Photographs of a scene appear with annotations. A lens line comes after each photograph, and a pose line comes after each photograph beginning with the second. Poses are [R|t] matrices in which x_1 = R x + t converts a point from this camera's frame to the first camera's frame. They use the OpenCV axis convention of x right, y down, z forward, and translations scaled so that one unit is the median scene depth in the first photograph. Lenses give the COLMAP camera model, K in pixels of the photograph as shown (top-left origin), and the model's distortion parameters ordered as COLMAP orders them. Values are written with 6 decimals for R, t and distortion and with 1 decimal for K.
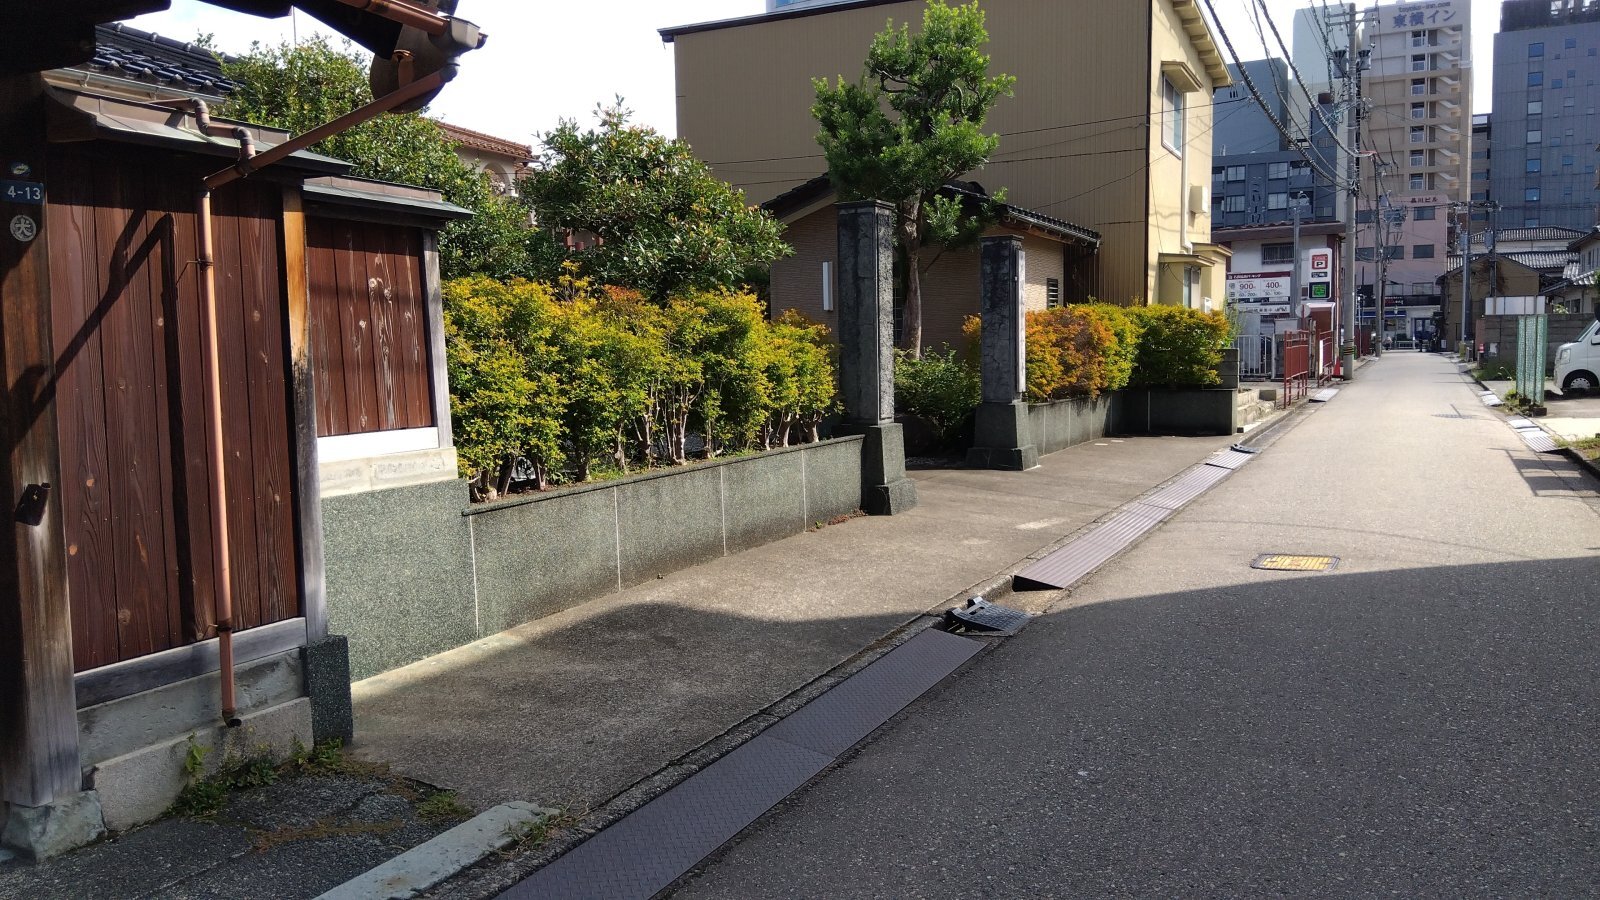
lens RADIAL K [[1199.2, 0, 799.8], [0, 1199.2, 444.8], [0, 0, 1]] dist [0.121917, -0.175382]
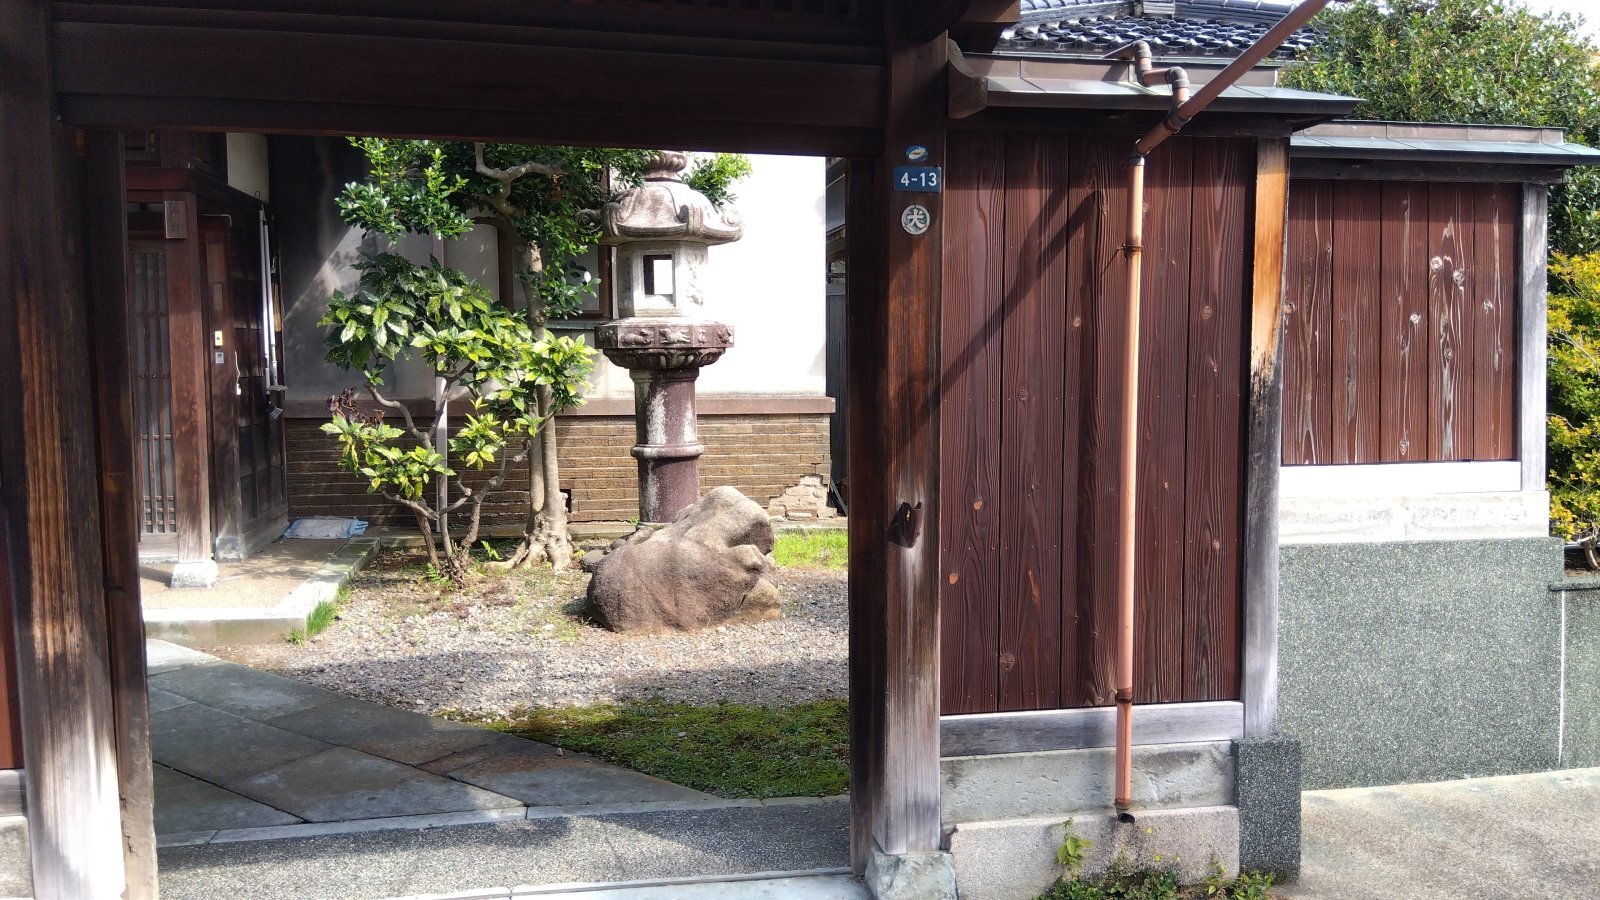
lens RADIAL K [[1199.2, 0, 799.8], [0, 1199.2, 444.8], [0, 0, 1]] dist [0.121917, -0.175382]
pose [[0.598670, 0.079626, -0.797028, 0.029048], [-0.073330, 0.996316, 0.044456, -0.037940], [0.797632, 0.031832, 0.602304, 0.338646]]
